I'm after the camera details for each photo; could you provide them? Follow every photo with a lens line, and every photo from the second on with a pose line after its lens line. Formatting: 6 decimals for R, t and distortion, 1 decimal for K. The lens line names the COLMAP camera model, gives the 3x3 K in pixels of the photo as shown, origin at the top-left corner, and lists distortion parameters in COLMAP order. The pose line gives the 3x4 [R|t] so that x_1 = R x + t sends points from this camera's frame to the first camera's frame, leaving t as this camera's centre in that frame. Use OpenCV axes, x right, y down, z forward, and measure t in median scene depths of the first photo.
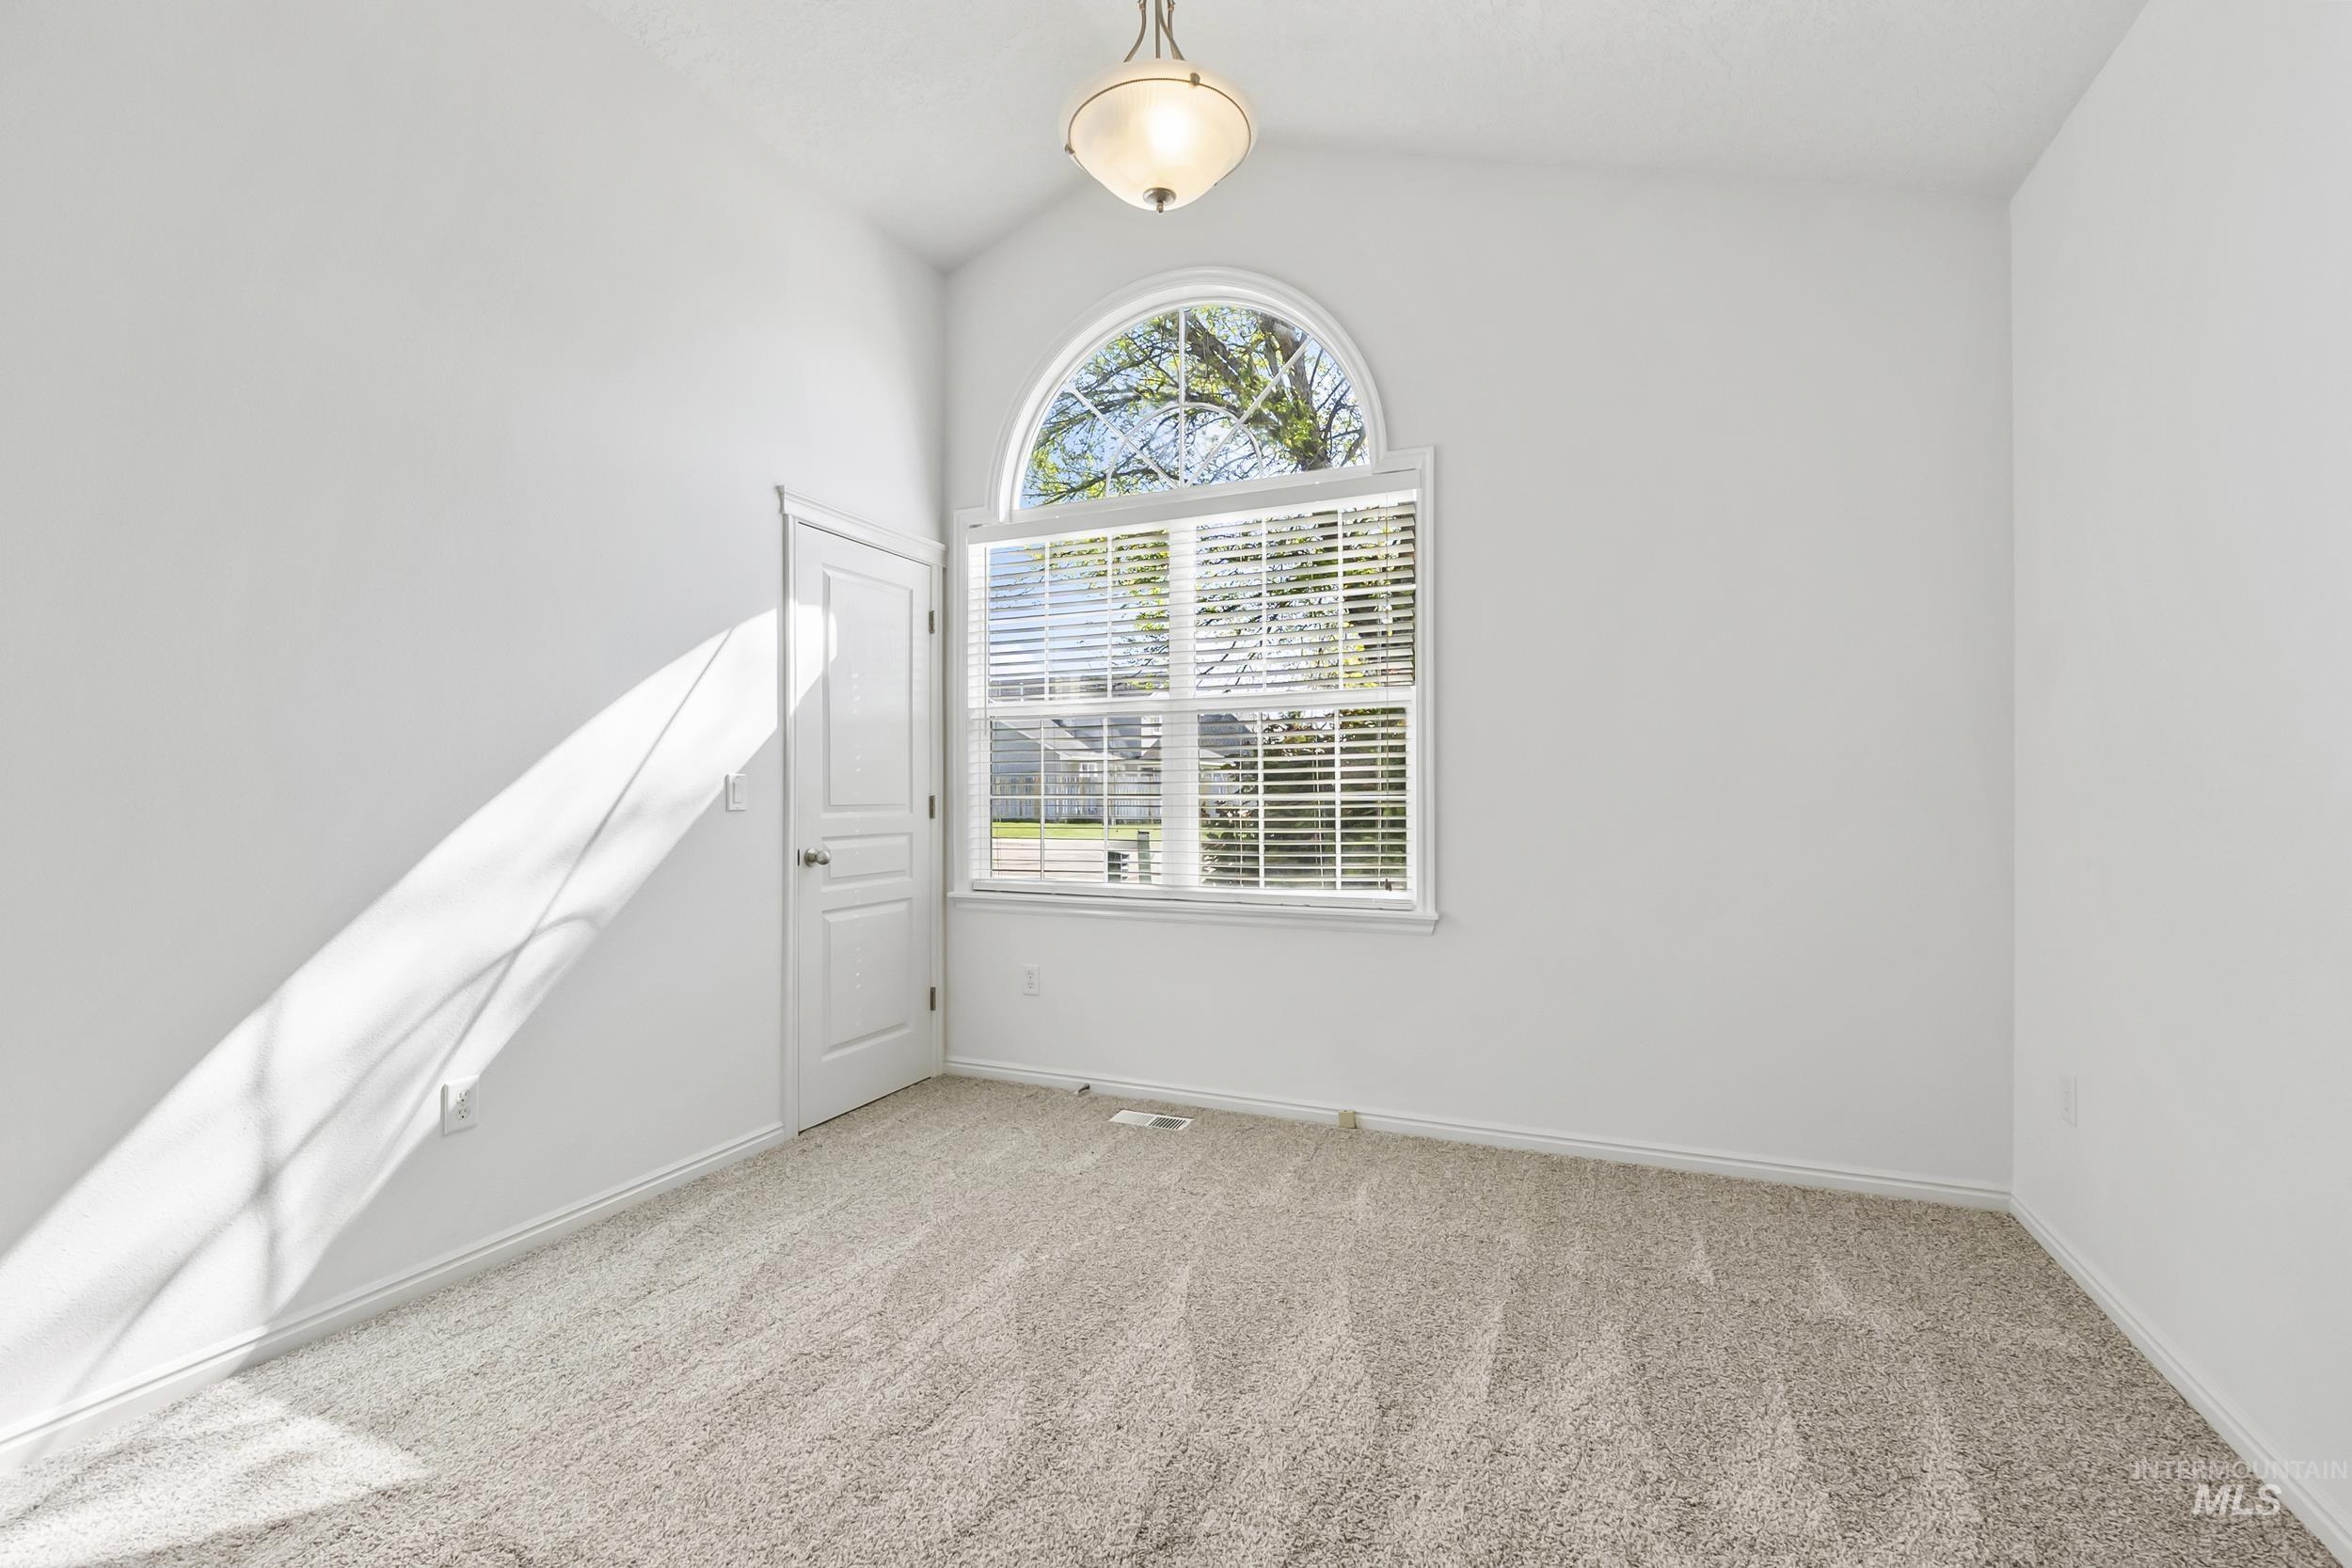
lens RADIAL K [[999.6, 0, 1179.2], [0, 999.6, 787.5], [0, 0, 1]] dist [-0.007945, -0.000643]
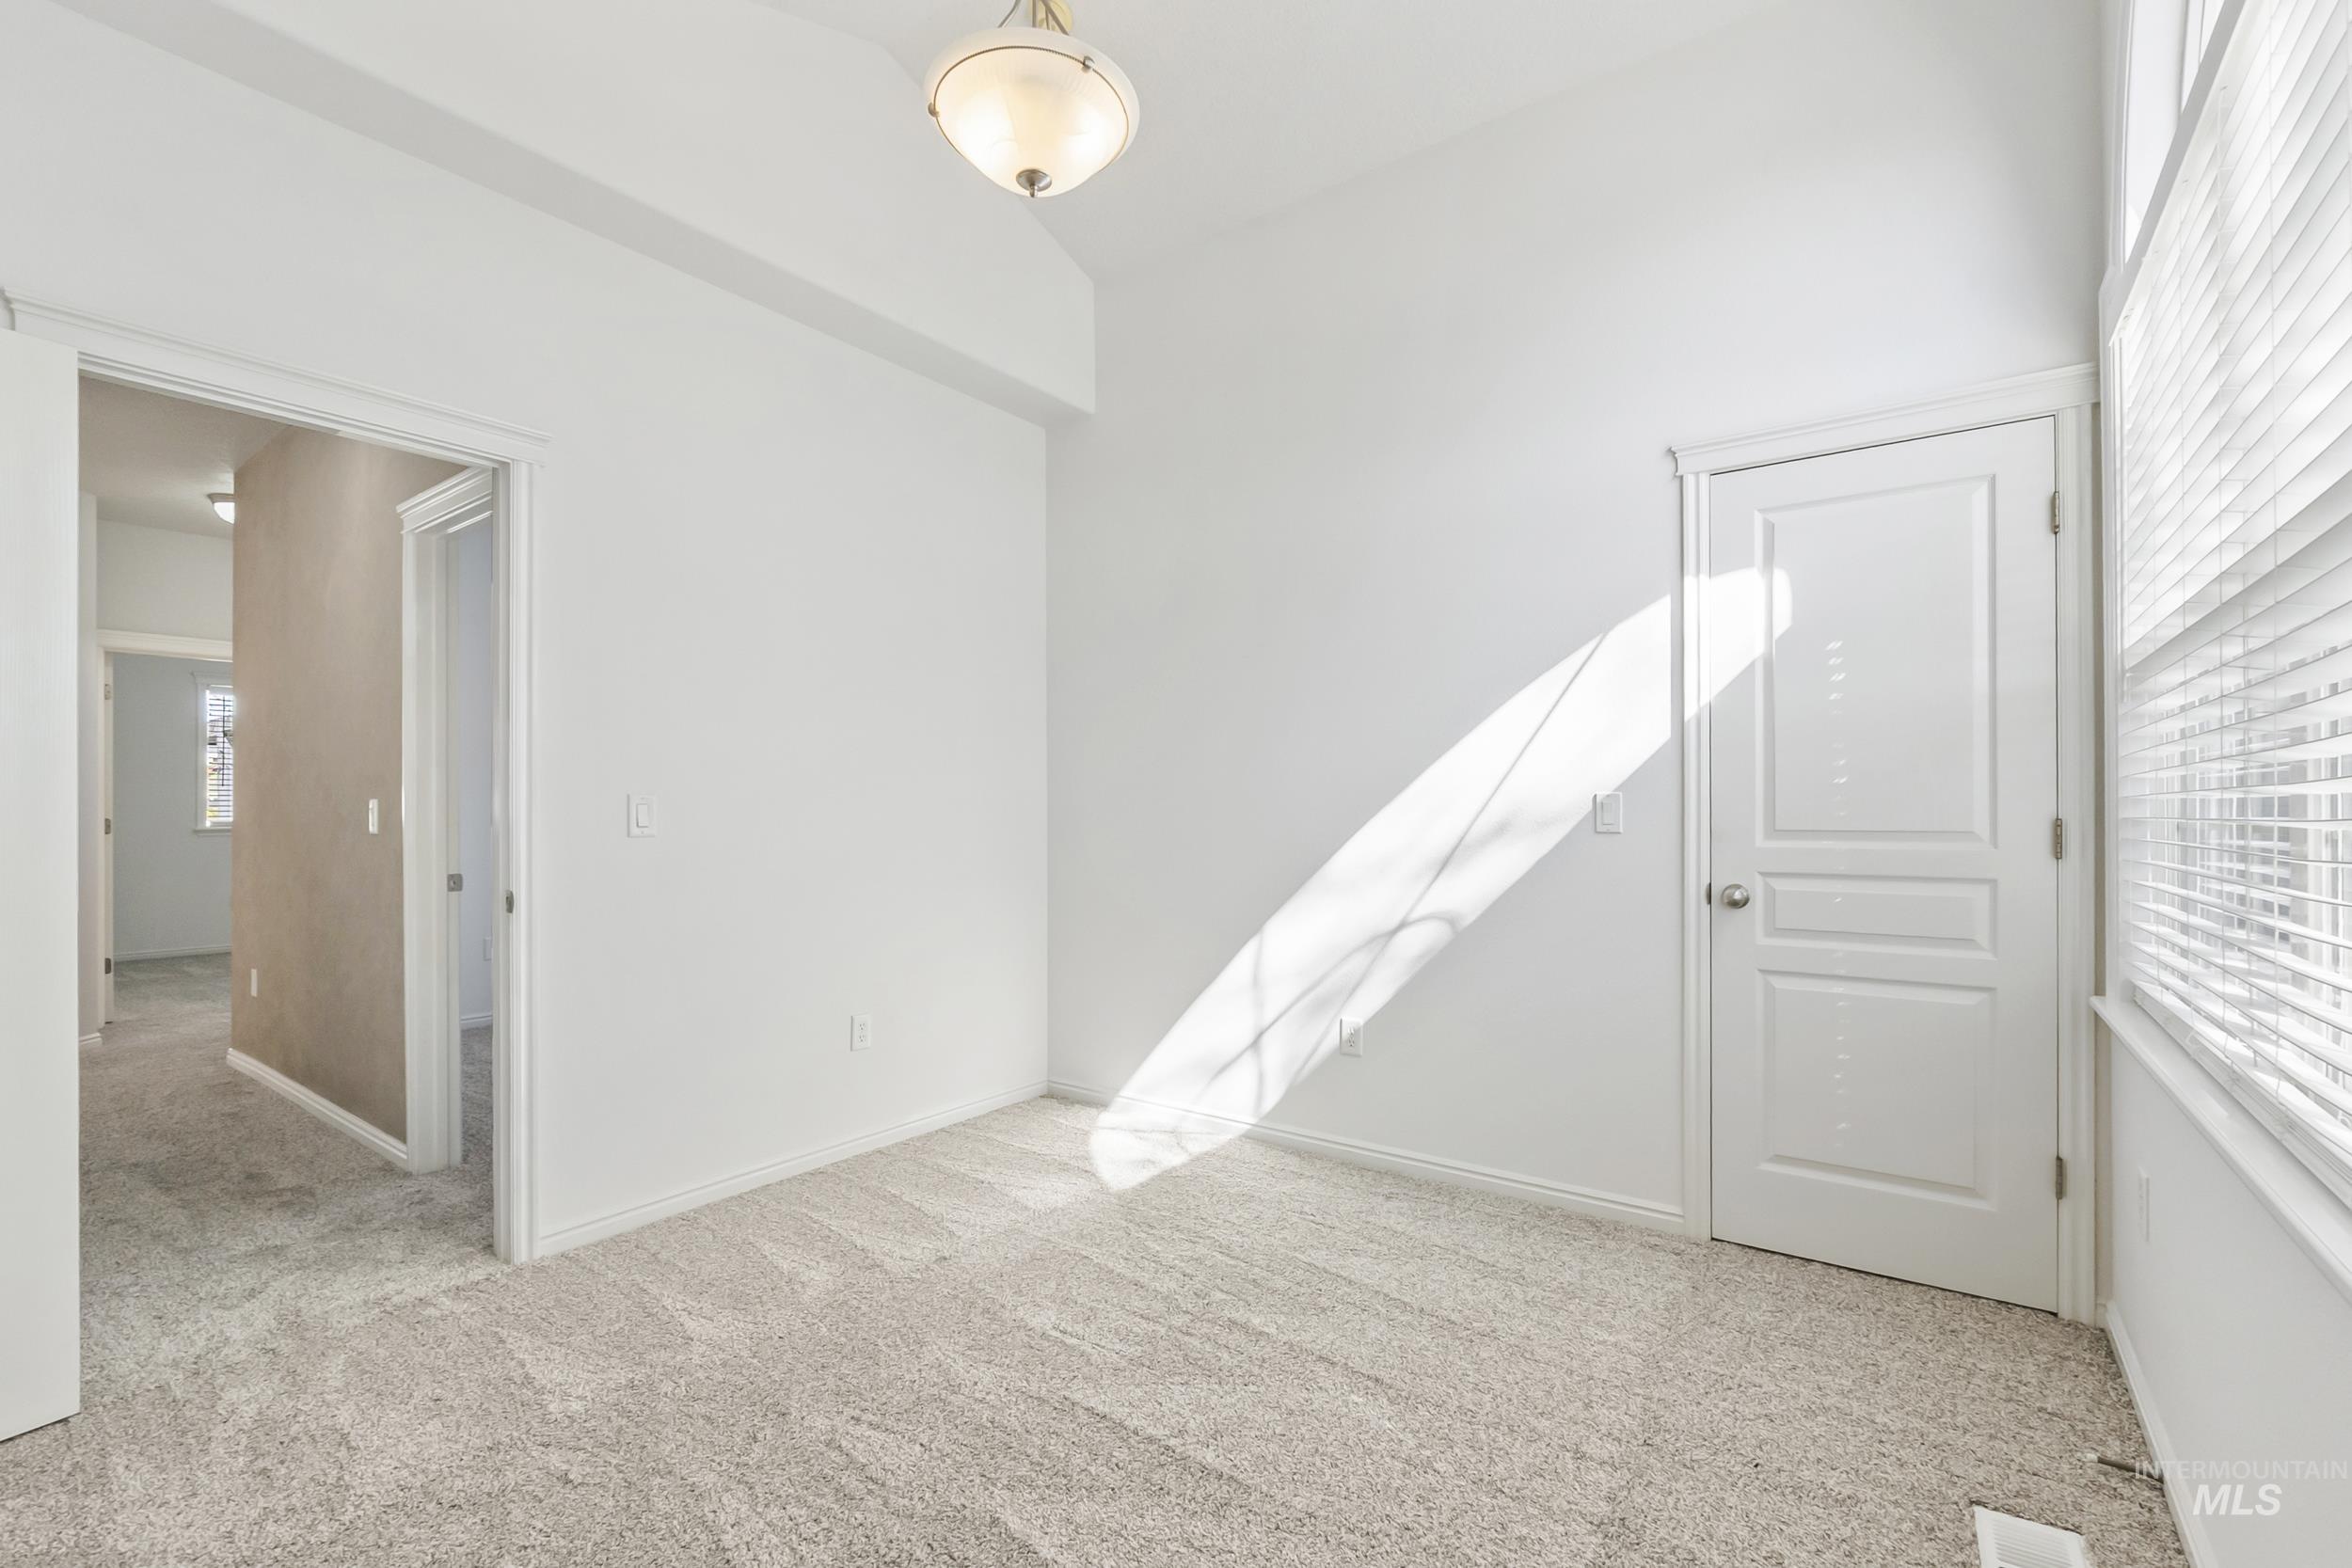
lens RADIAL K [[999.6, 0, 1179.9], [0, 999.6, 807.7], [0, 0, 1]] dist [-0.007945, -0.000643]
pose [[-0.222163, 0.002767, -0.975006, 0.534313], [0.008782, 0.999961, 0.000837, -0.004214], [0.974970, -0.008377, -0.222178, 0.828088]]
